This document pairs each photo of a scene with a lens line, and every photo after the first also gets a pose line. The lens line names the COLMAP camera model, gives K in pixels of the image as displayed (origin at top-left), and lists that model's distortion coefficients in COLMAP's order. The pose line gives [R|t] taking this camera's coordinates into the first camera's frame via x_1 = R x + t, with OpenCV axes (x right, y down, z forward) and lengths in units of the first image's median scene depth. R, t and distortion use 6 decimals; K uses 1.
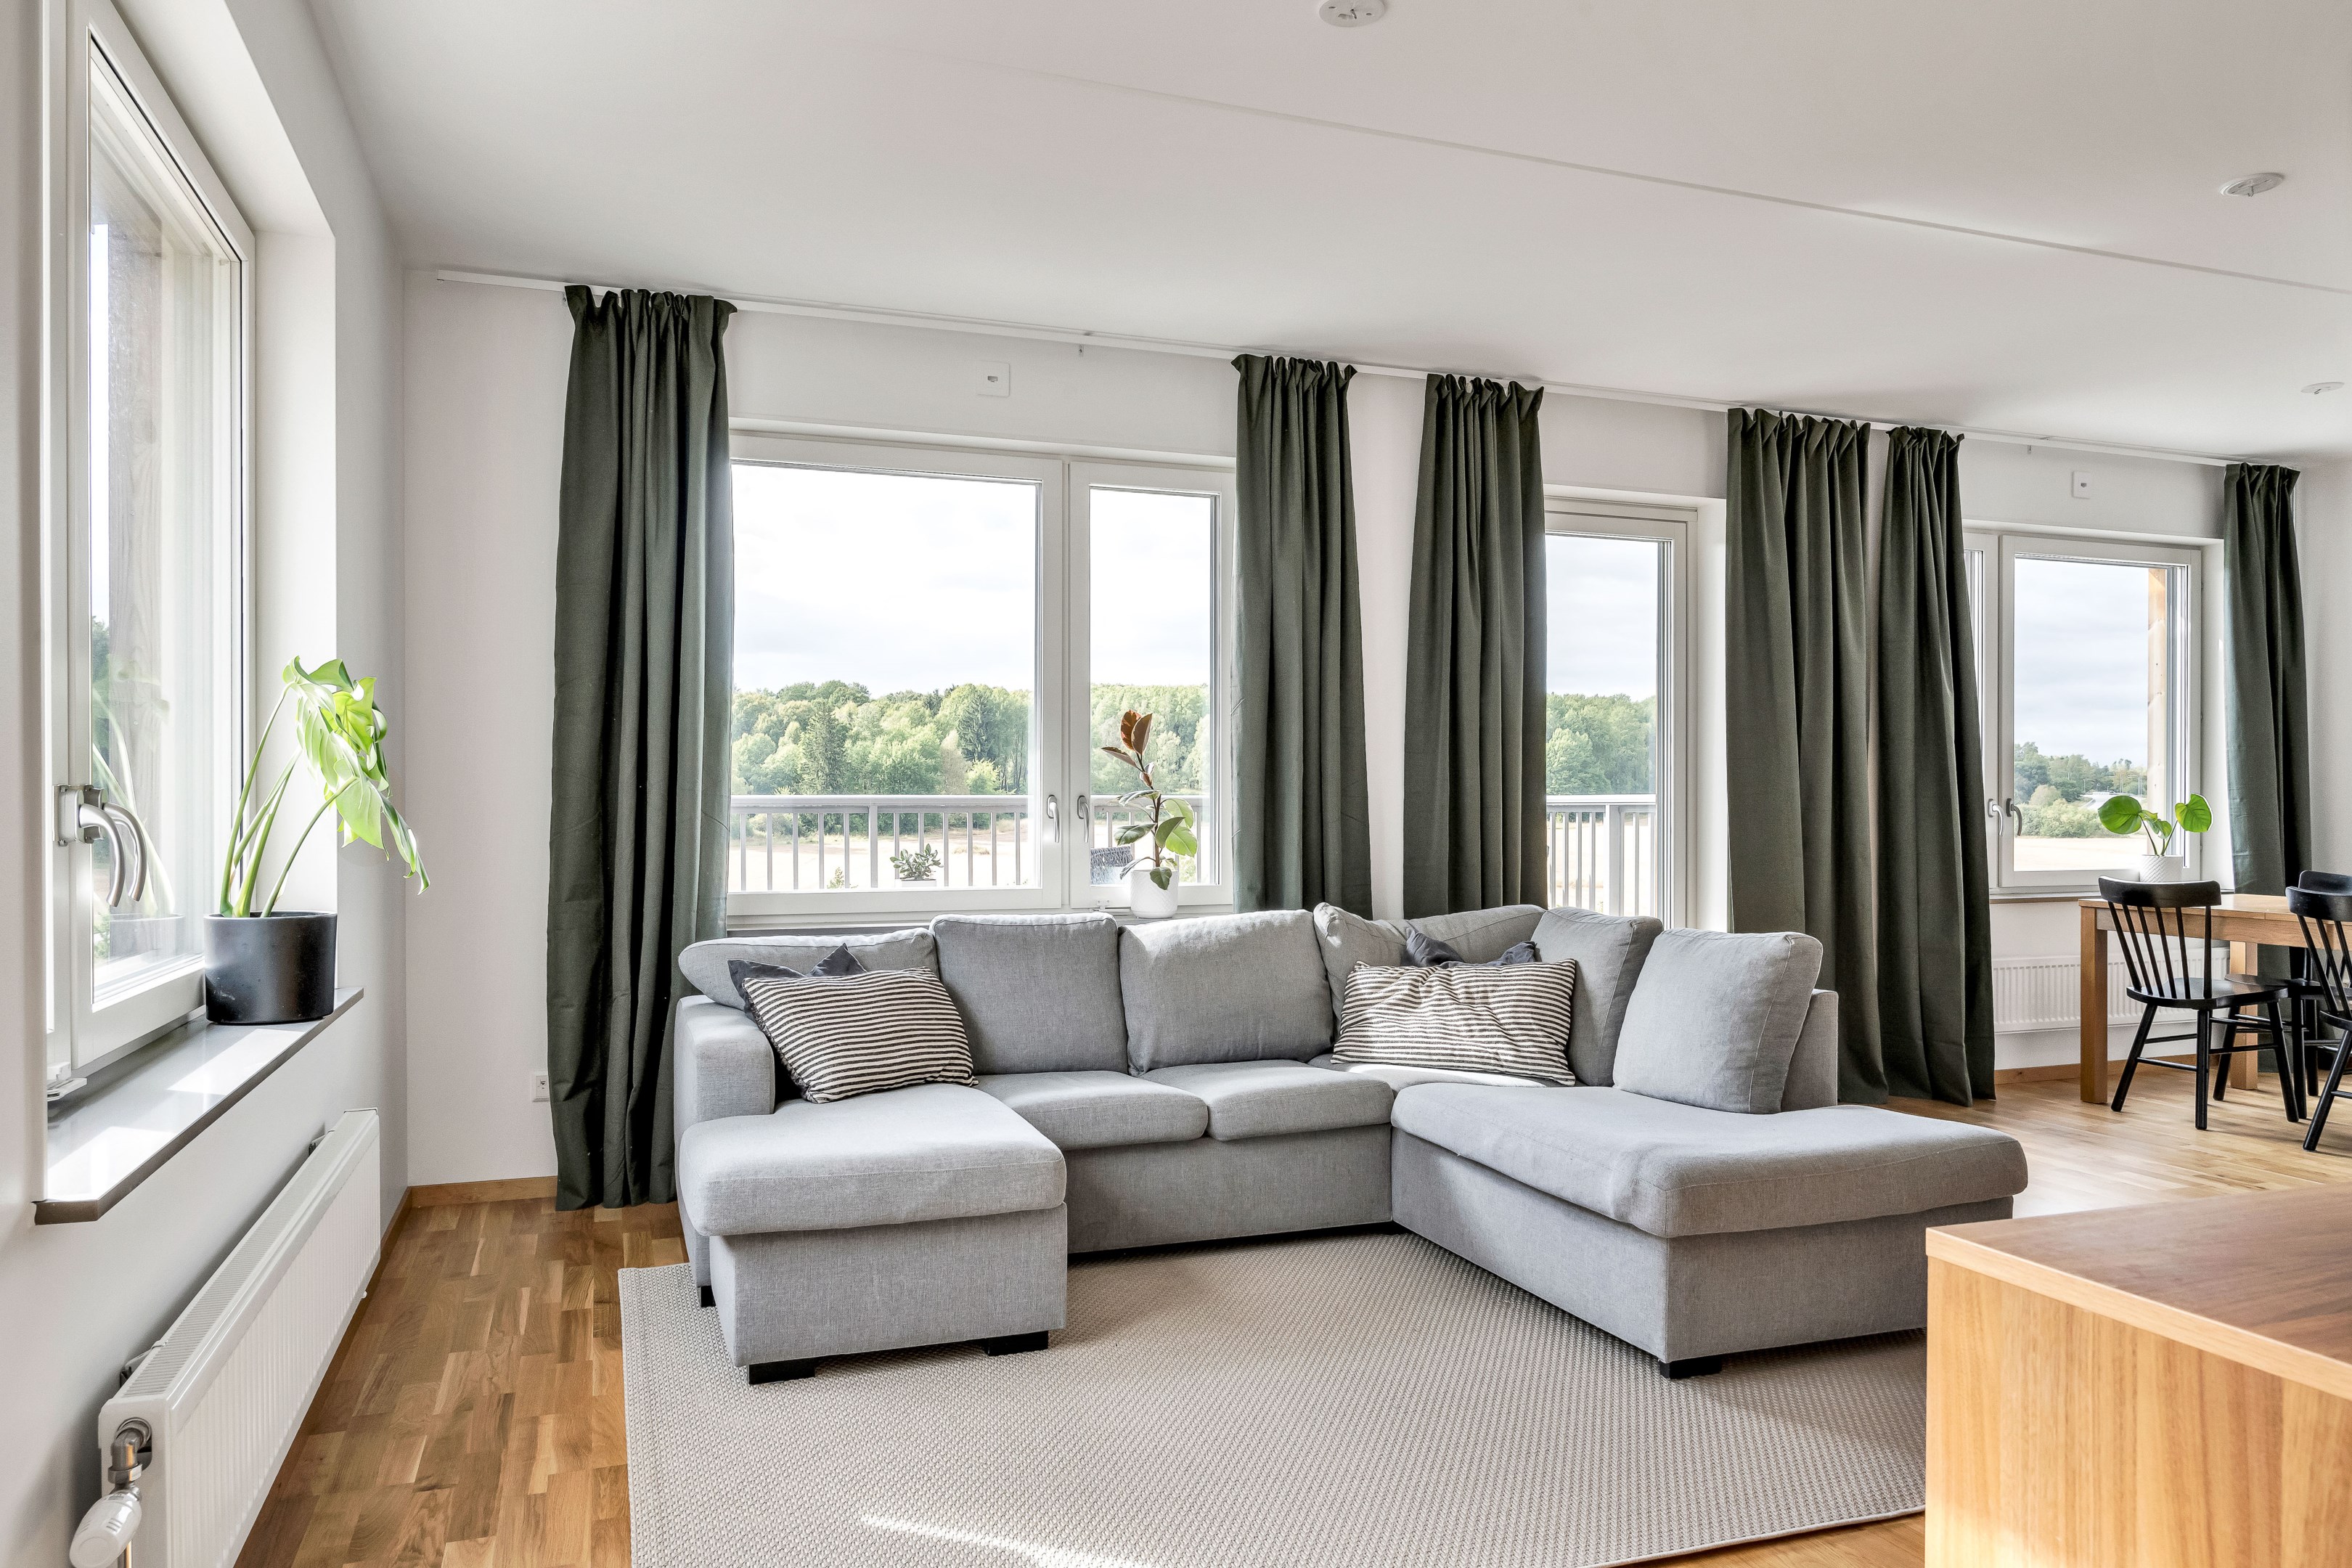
lens RADIAL K [[1577.1, 0, 1174.9], [0, 1577.1, 795.8], [0, 0, 1]] dist [-0.002891, 0.000185]
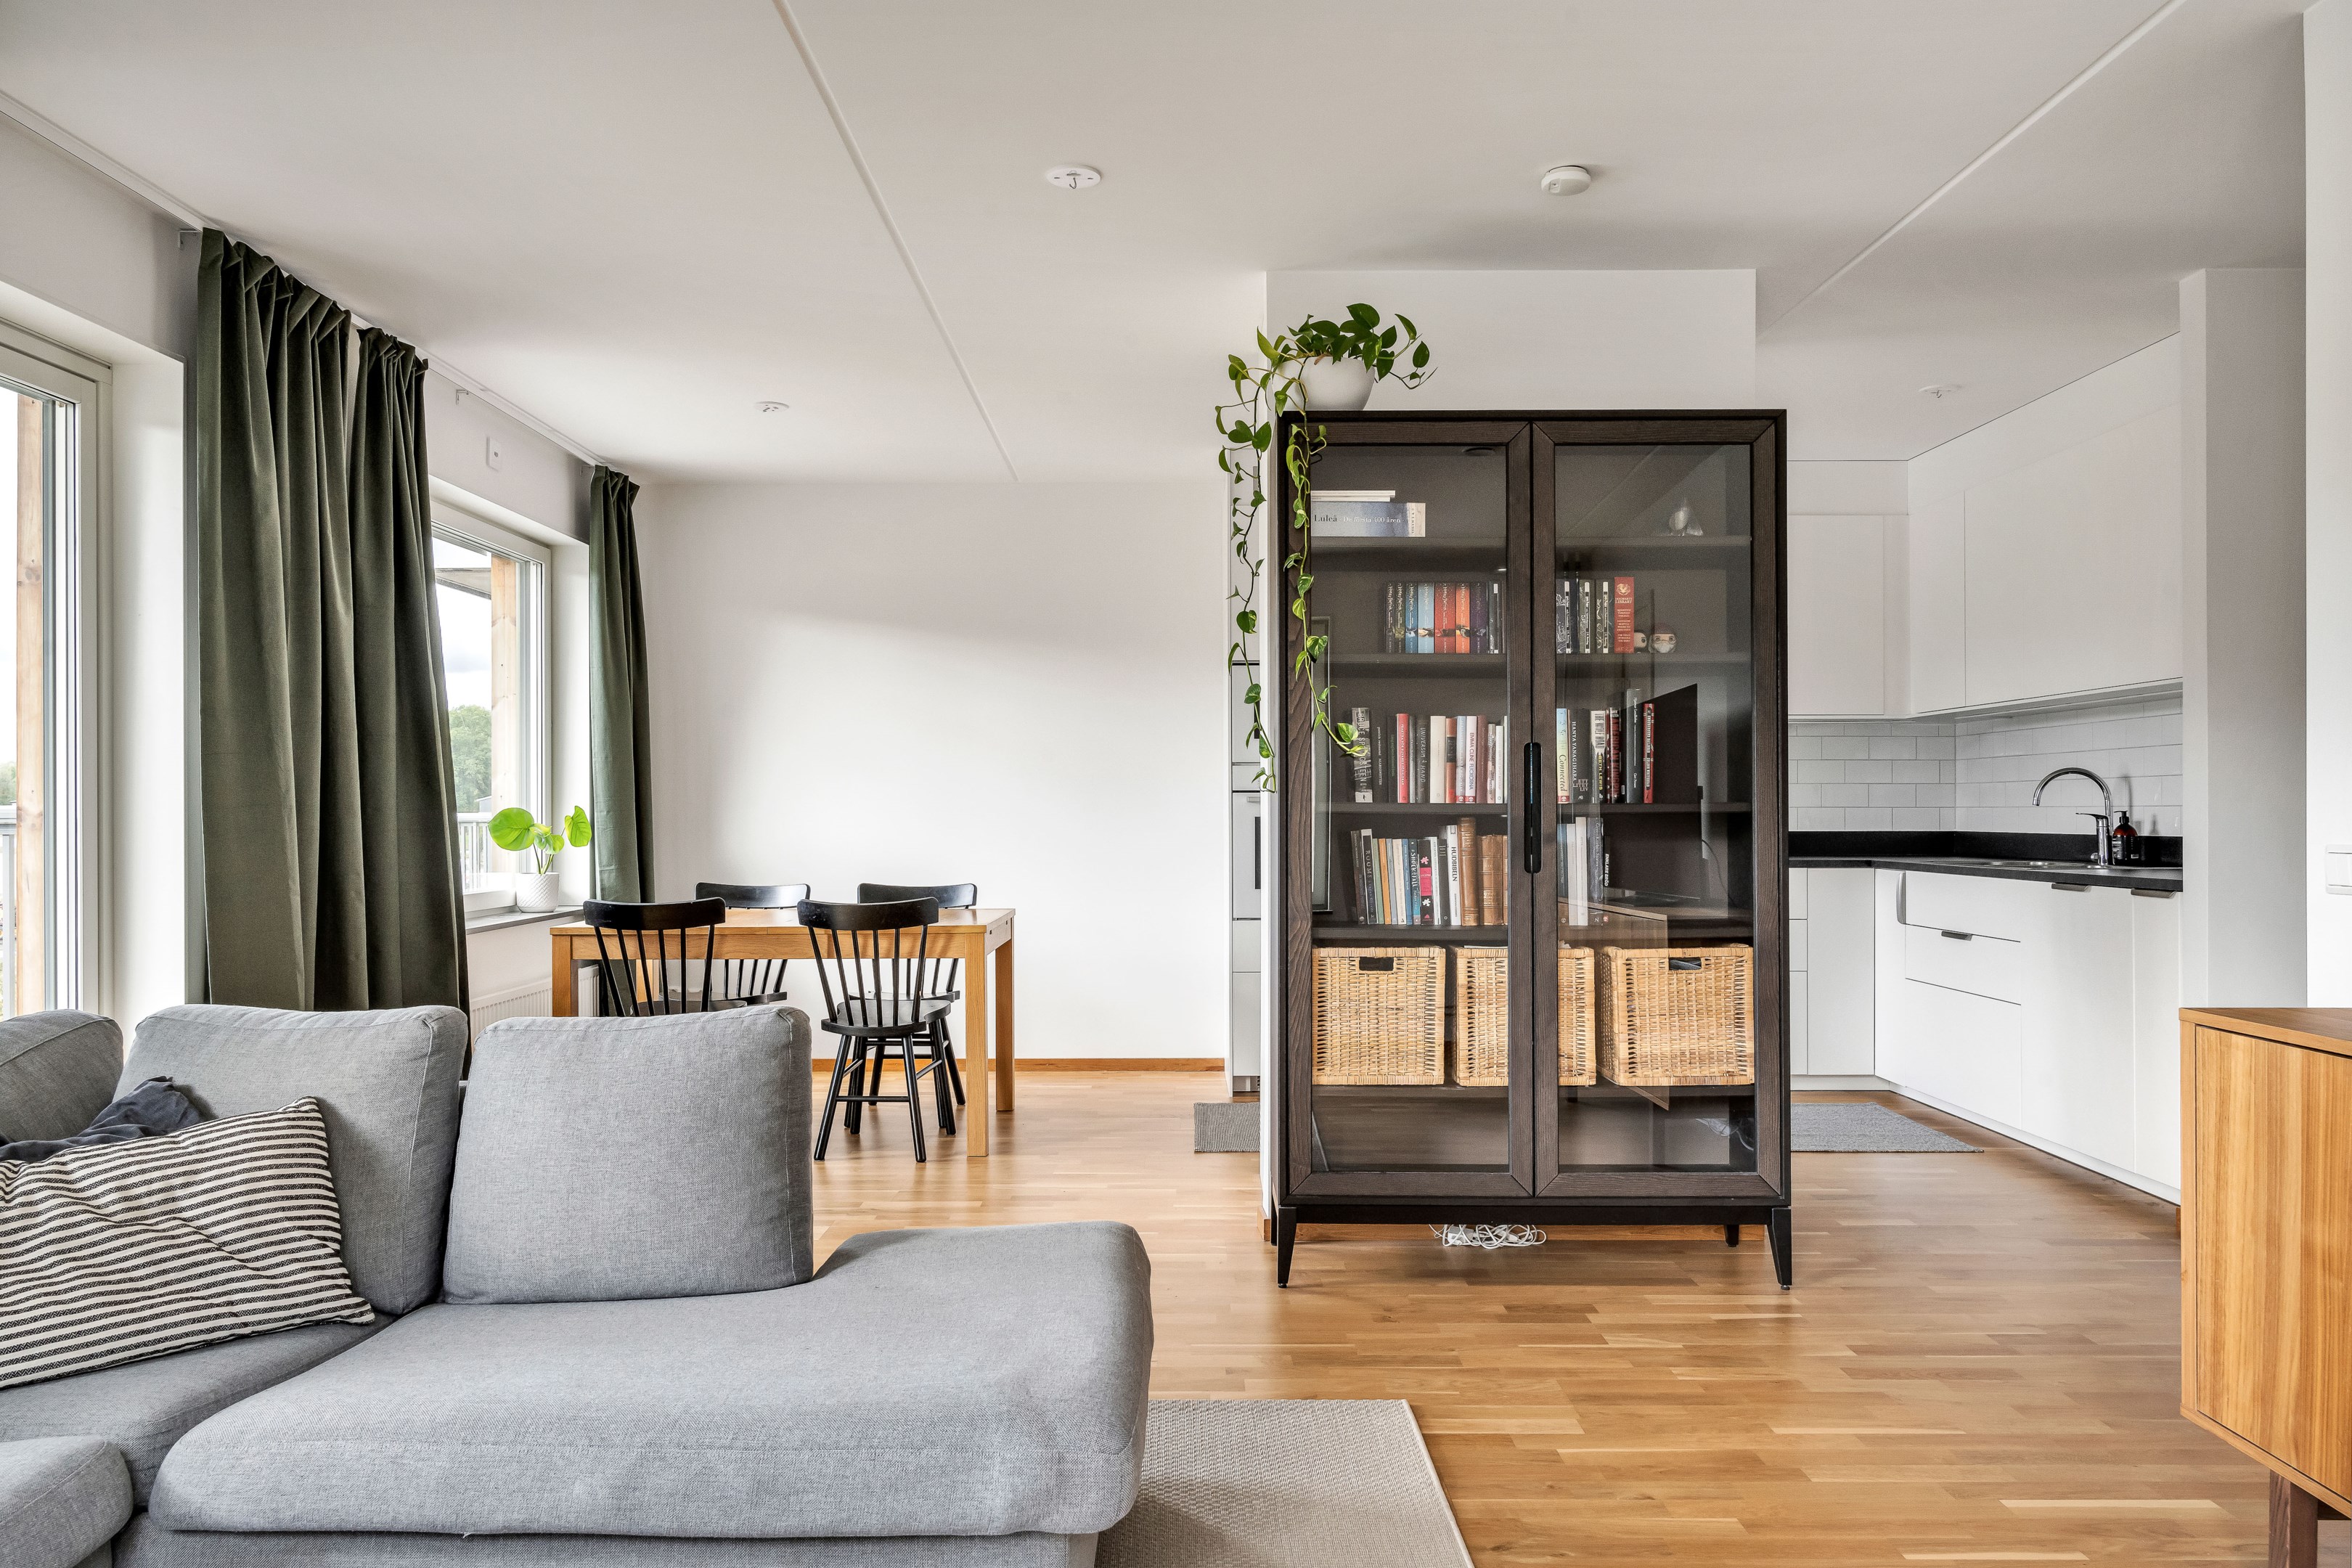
lens RADIAL K [[1577.1, 0, 1174.9], [0, 1577.1, 795.8], [0, 0, 1]] dist [-0.002891, 0.000185]
pose [[0.343275, 0.006751, 0.939211, -0.041808], [0.000731, 0.999972, -0.007454, -0.000027], [-0.939235, 0.003245, 0.343261, 0.124109]]
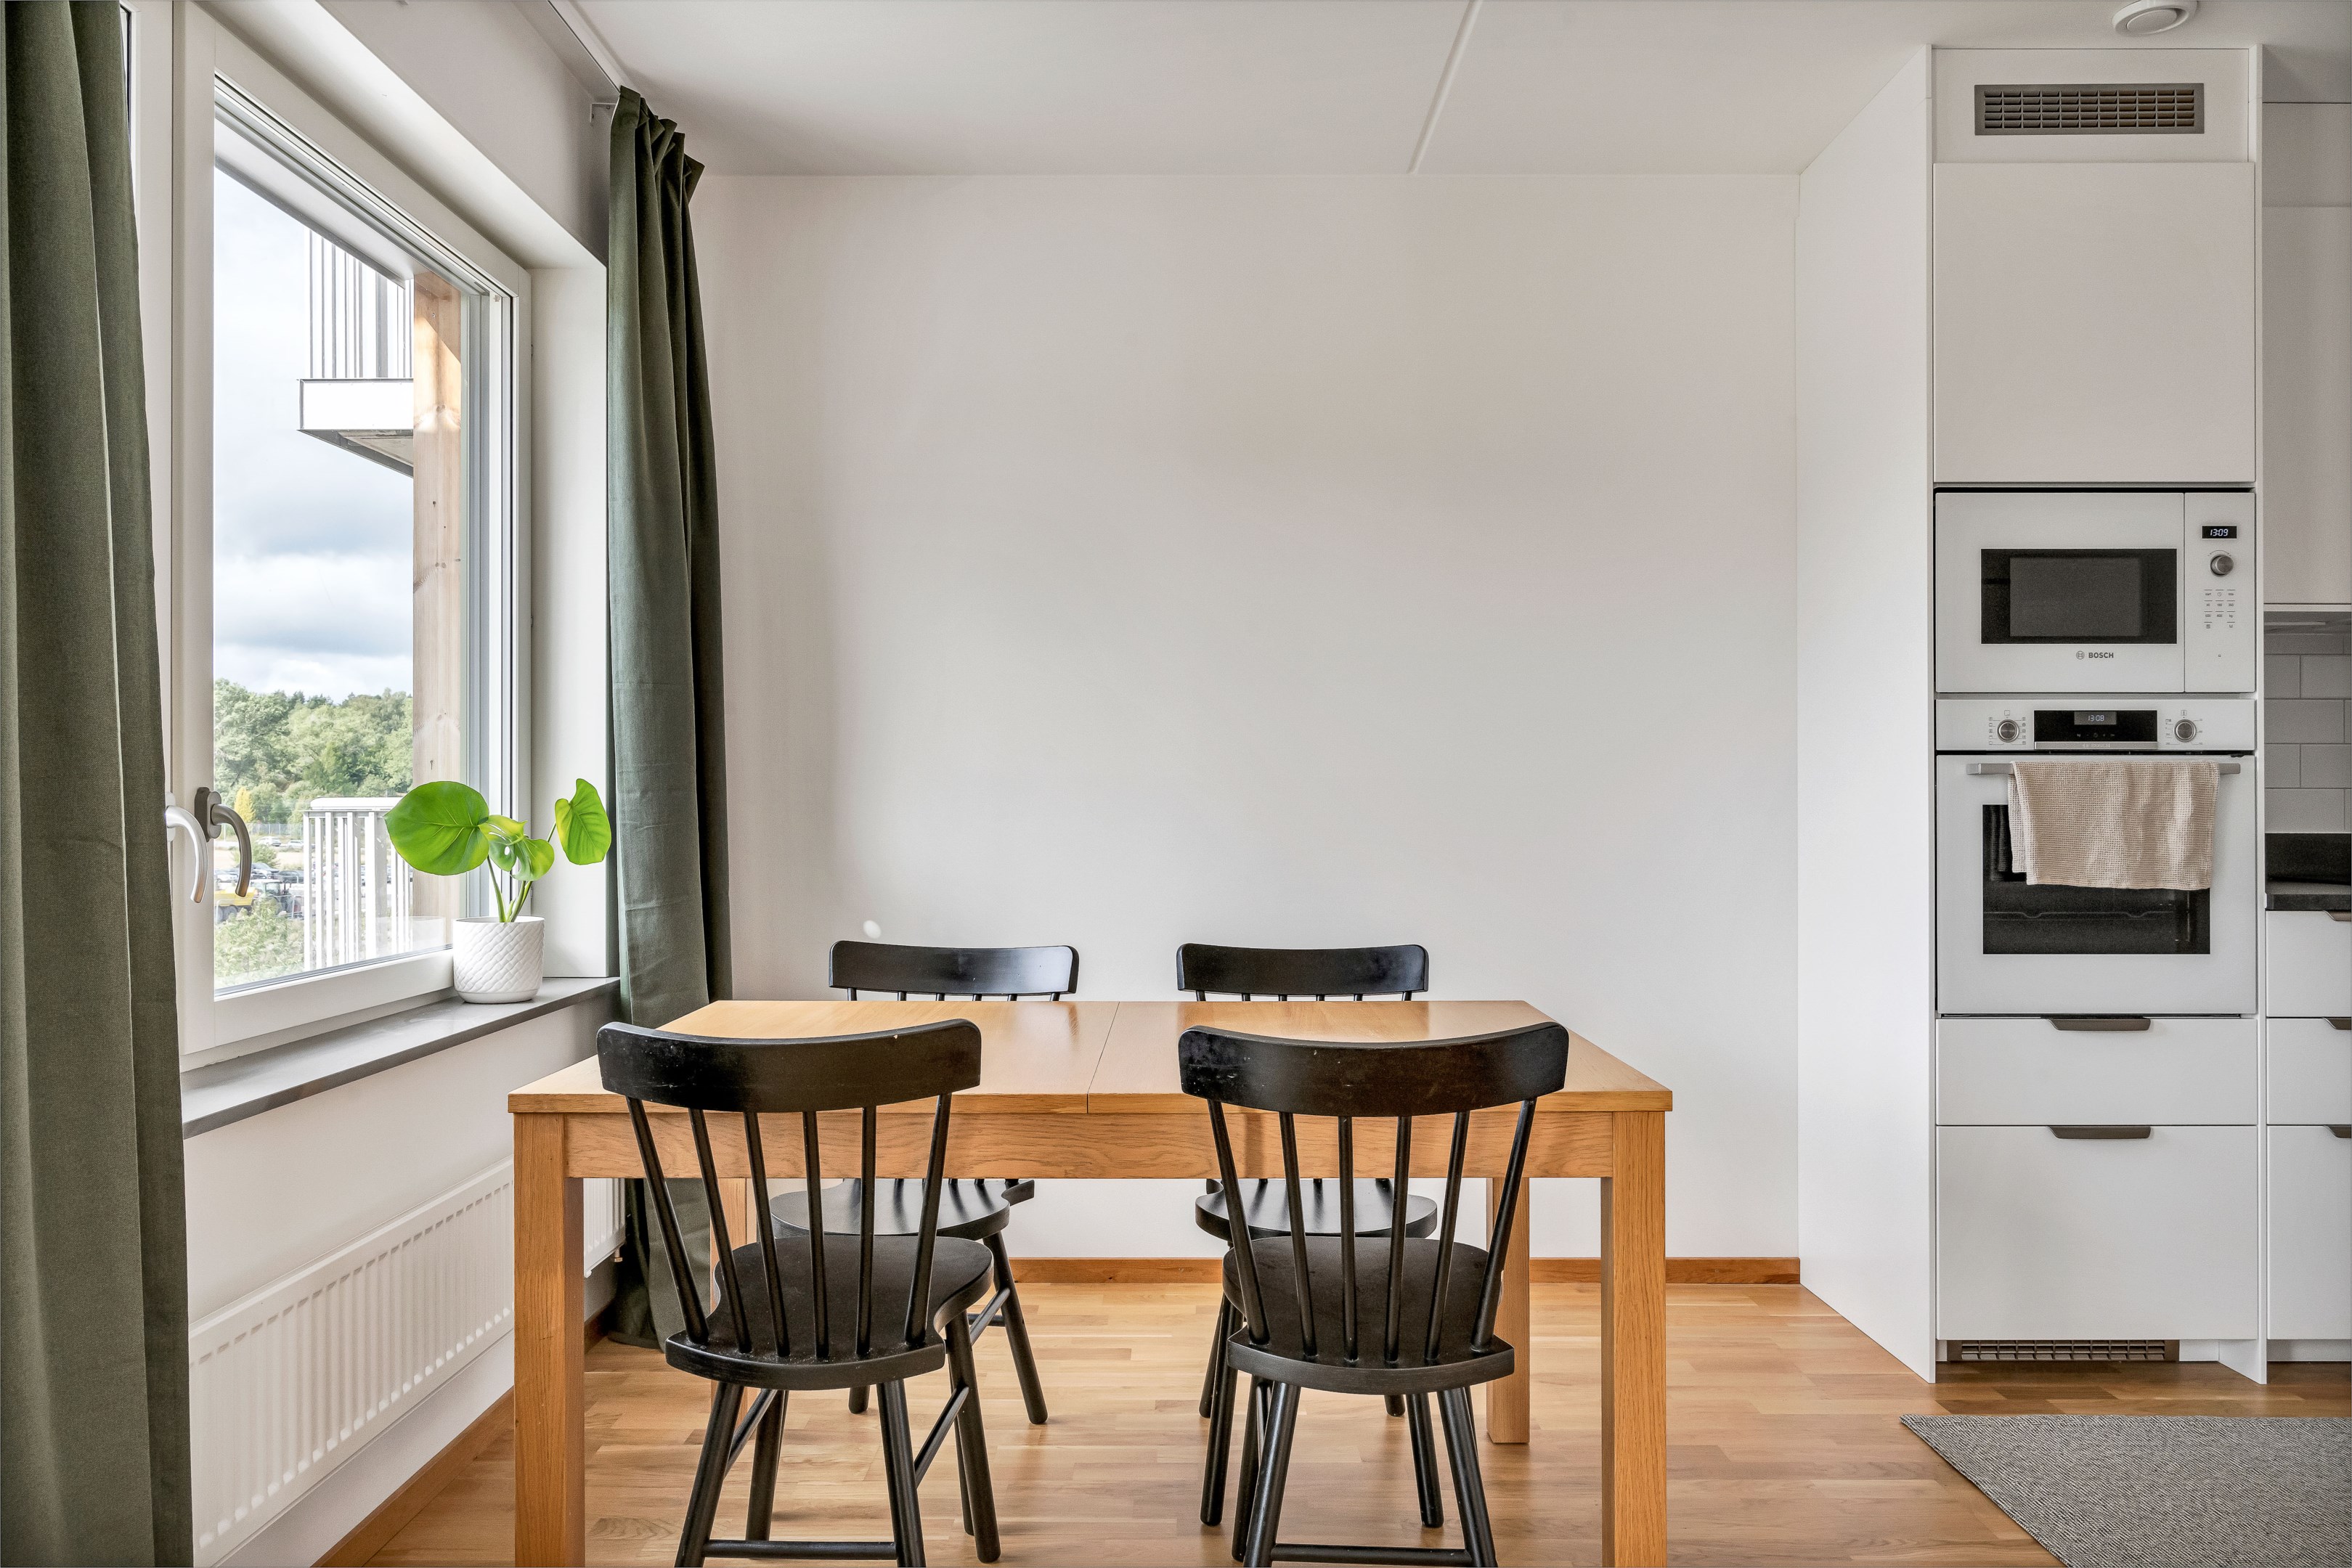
lens RADIAL K [[1567.2, 0, 1177.3], [0, 1567.2, 797.6], [0, 0, 1]] dist [-0.006495, 0.002336]
pose [[0.344558, 0.002372, 0.938762, 0.105111], [-0.001622, 0.999997, -0.001931, 0.001710], [-0.938764, -0.000857, 0.344560, 0.250626]]
